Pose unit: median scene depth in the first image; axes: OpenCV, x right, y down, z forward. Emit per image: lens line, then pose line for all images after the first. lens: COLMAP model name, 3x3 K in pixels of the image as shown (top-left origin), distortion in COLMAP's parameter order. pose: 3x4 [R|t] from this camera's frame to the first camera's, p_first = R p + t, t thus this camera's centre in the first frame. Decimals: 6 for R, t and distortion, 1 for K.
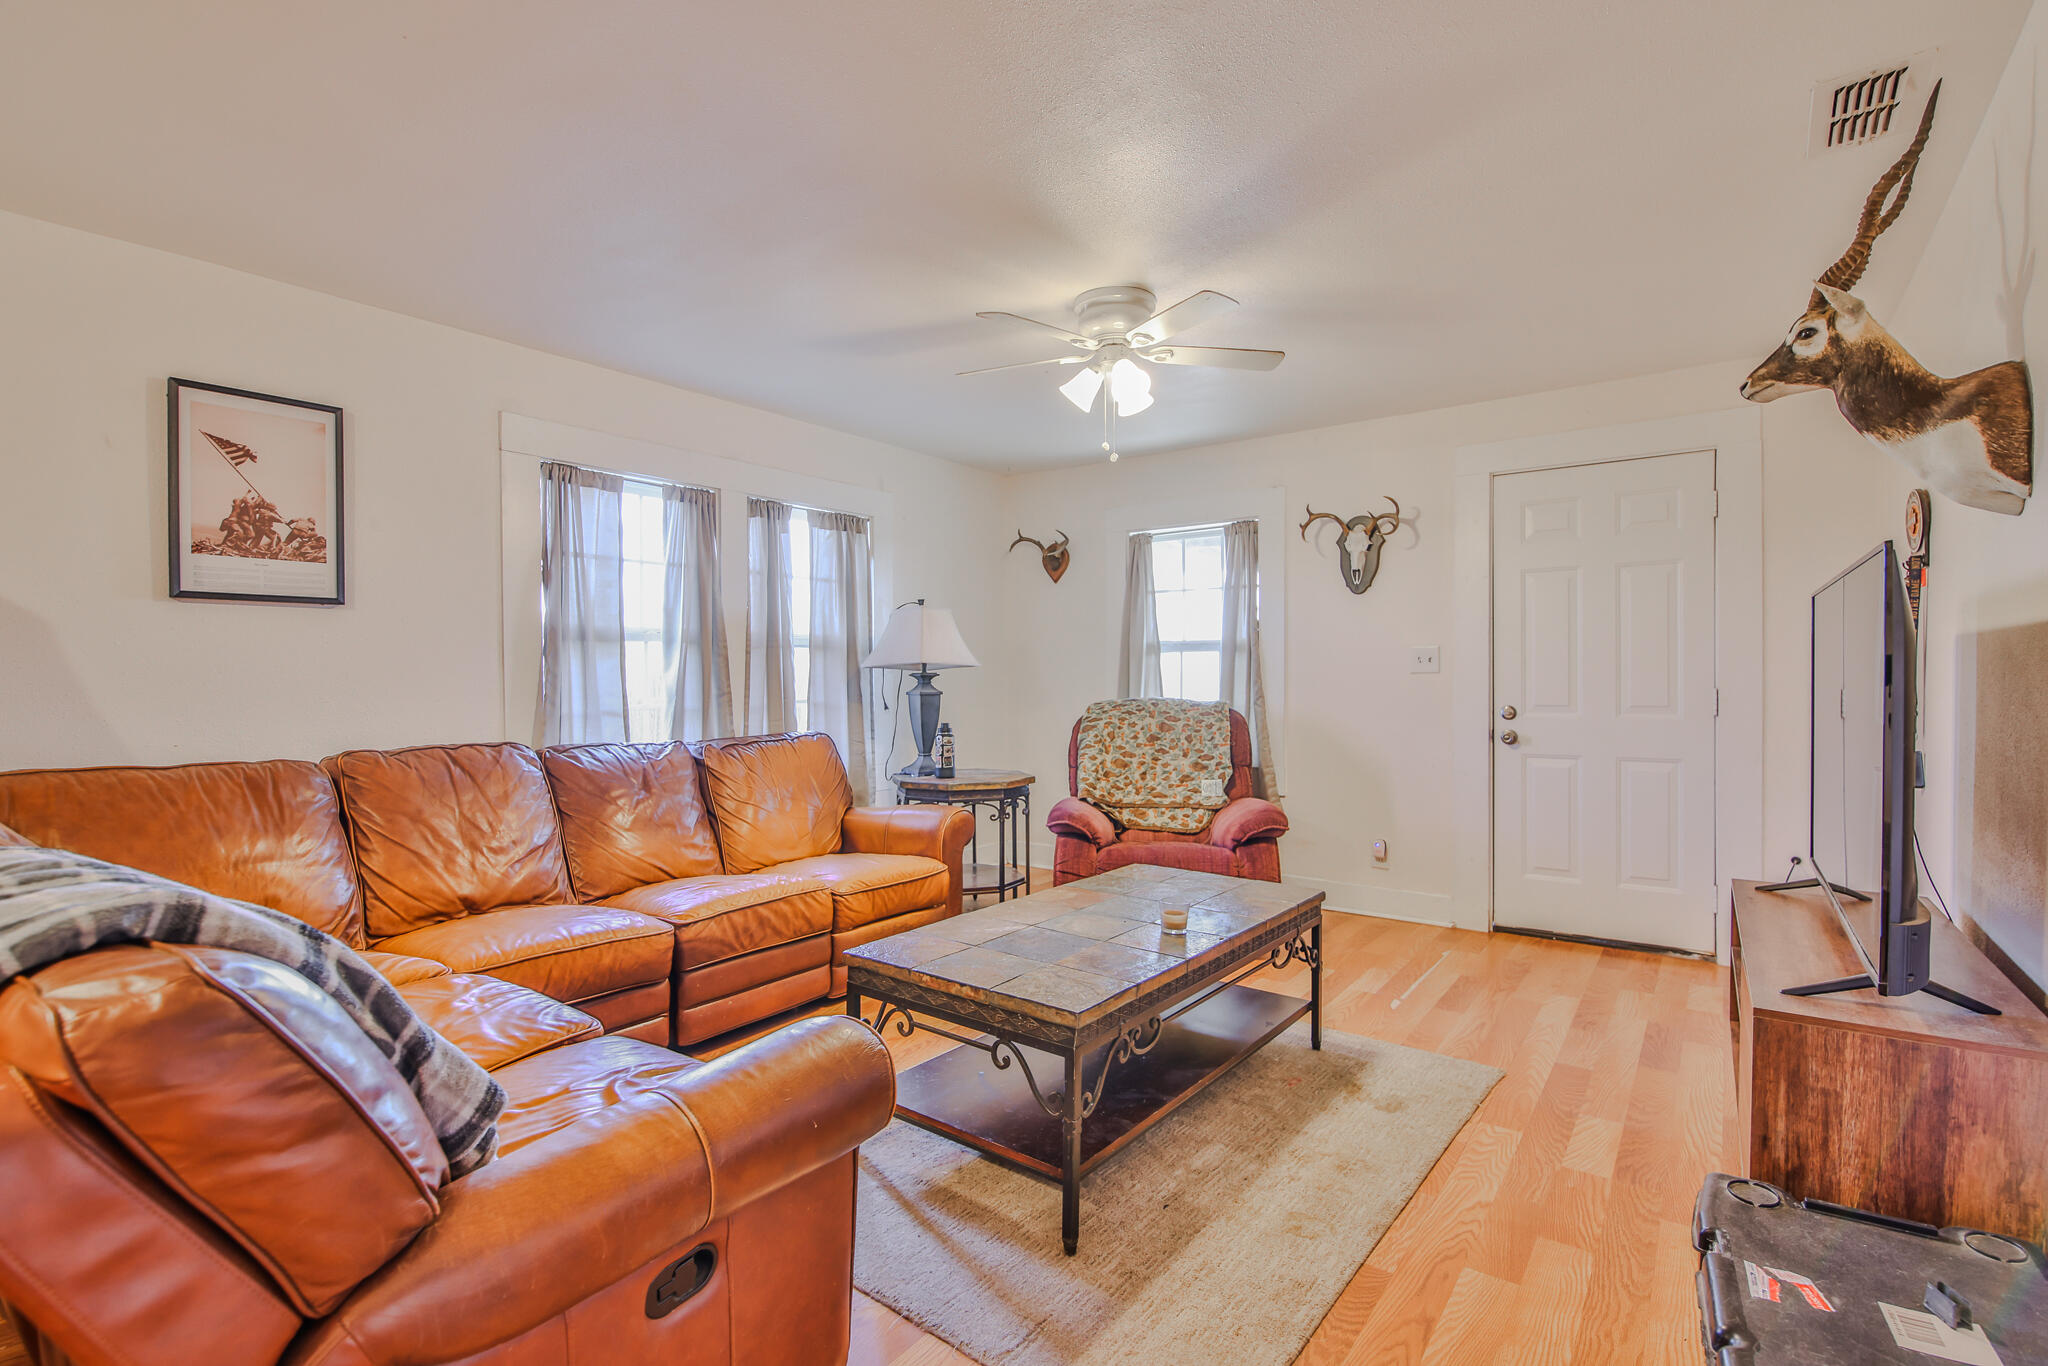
lens RADIAL K [[937.5, 0, 1022.5], [0, 937.5, 685.5], [0, 0, 1]] dist [-0.004889, -0.000259]
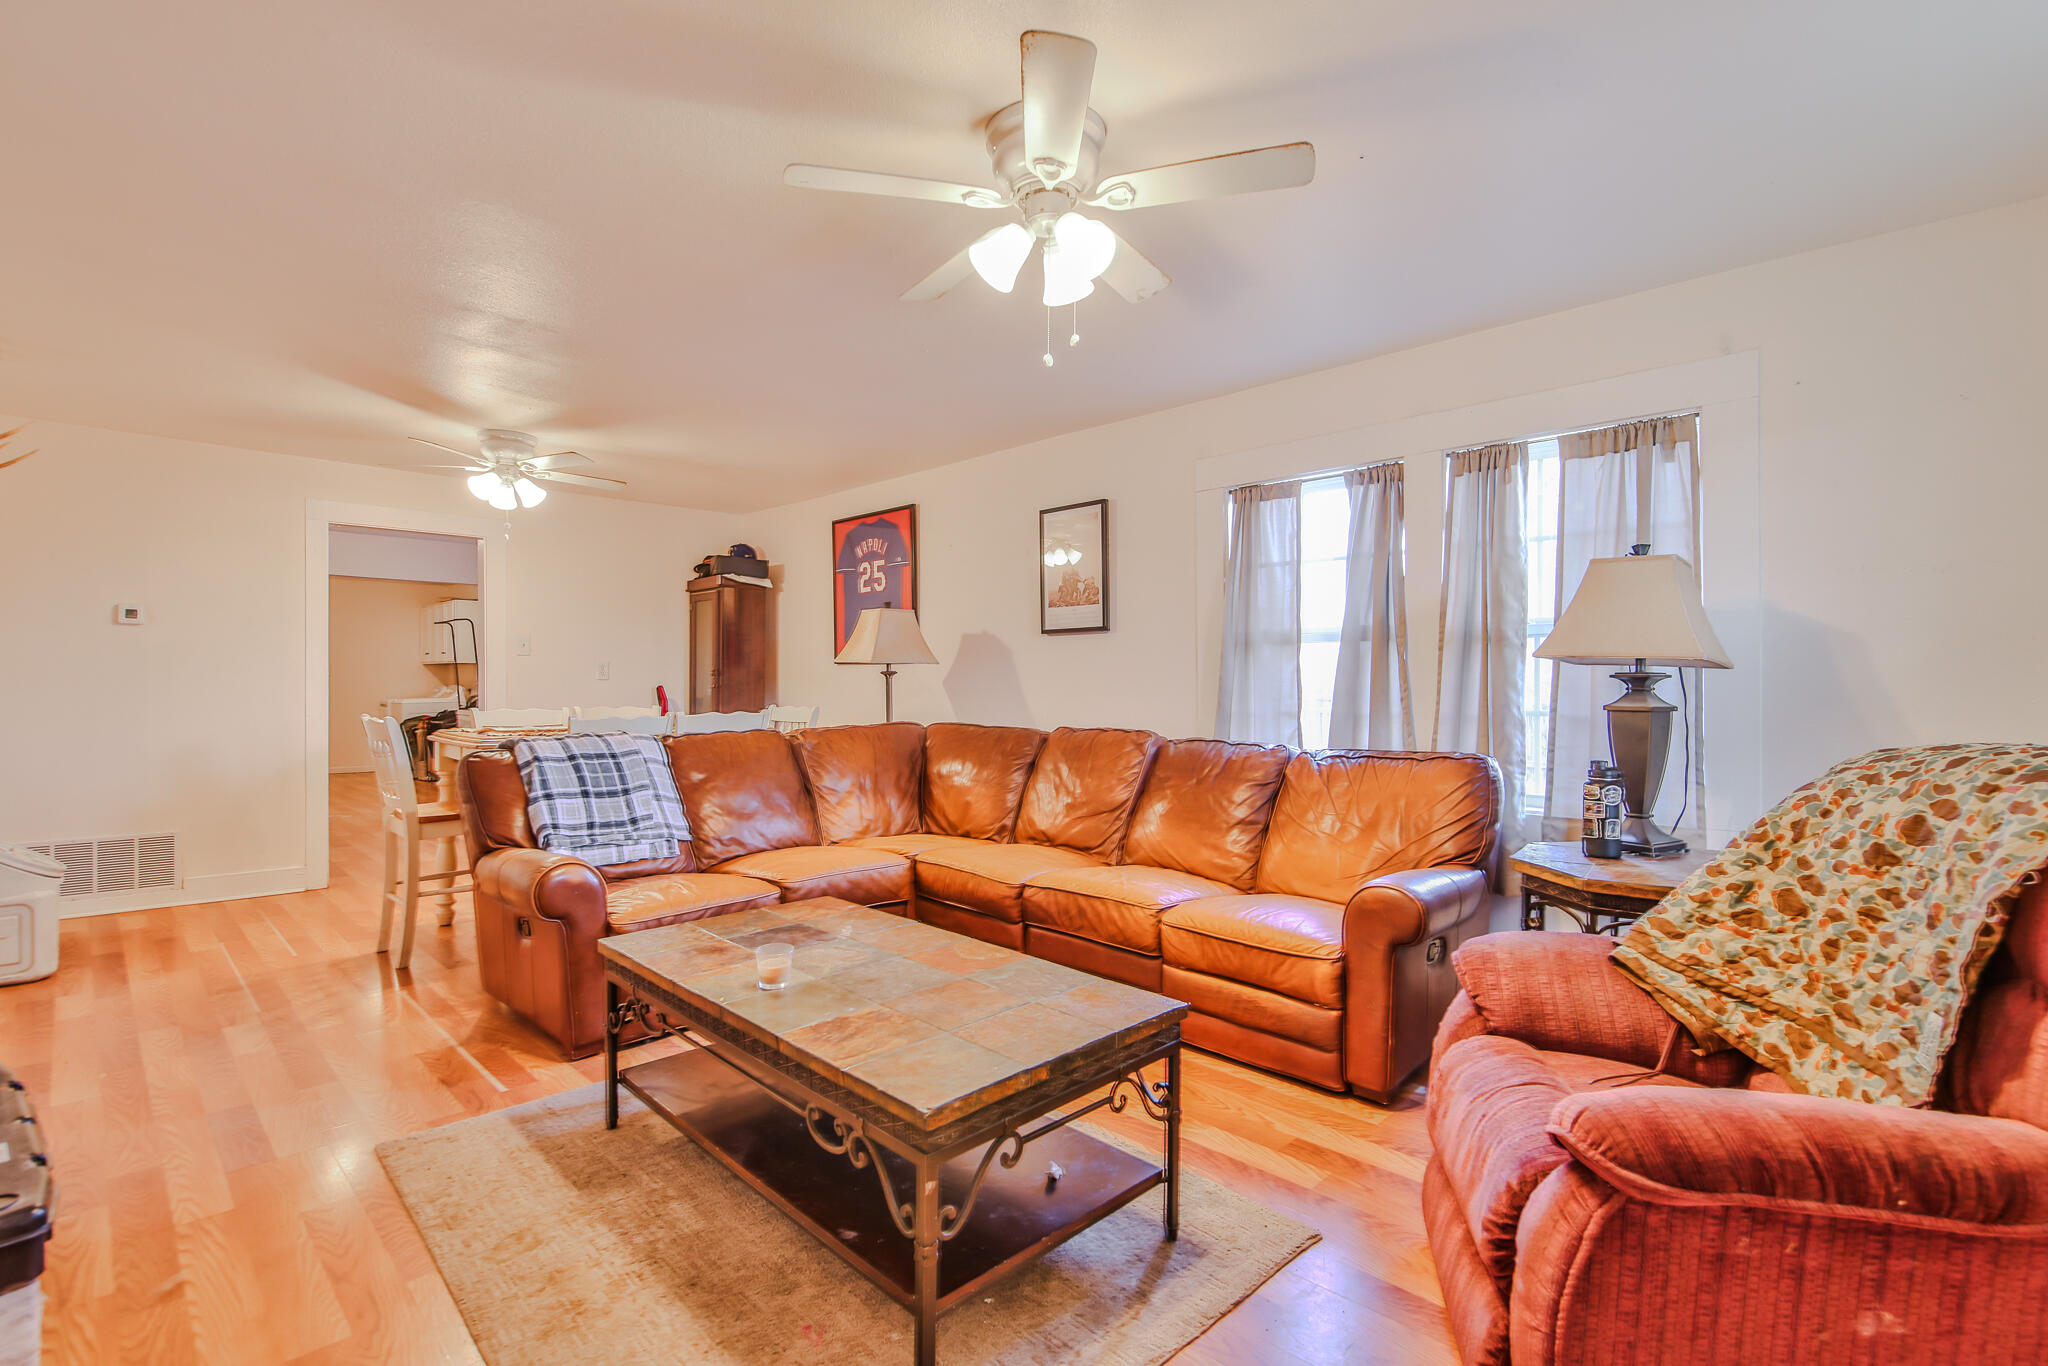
lens RADIAL K [[937.5, 0, 1022.9], [0, 937.5, 685.0], [0, 0, 1]] dist [-0.004889, -0.000259]
pose [[-0.124054, 0.008707, -0.992237, 0.538215], [-0.008659, 0.999914, 0.009857, -0.009036], [0.992238, 0.009815, -0.123968, 0.736470]]
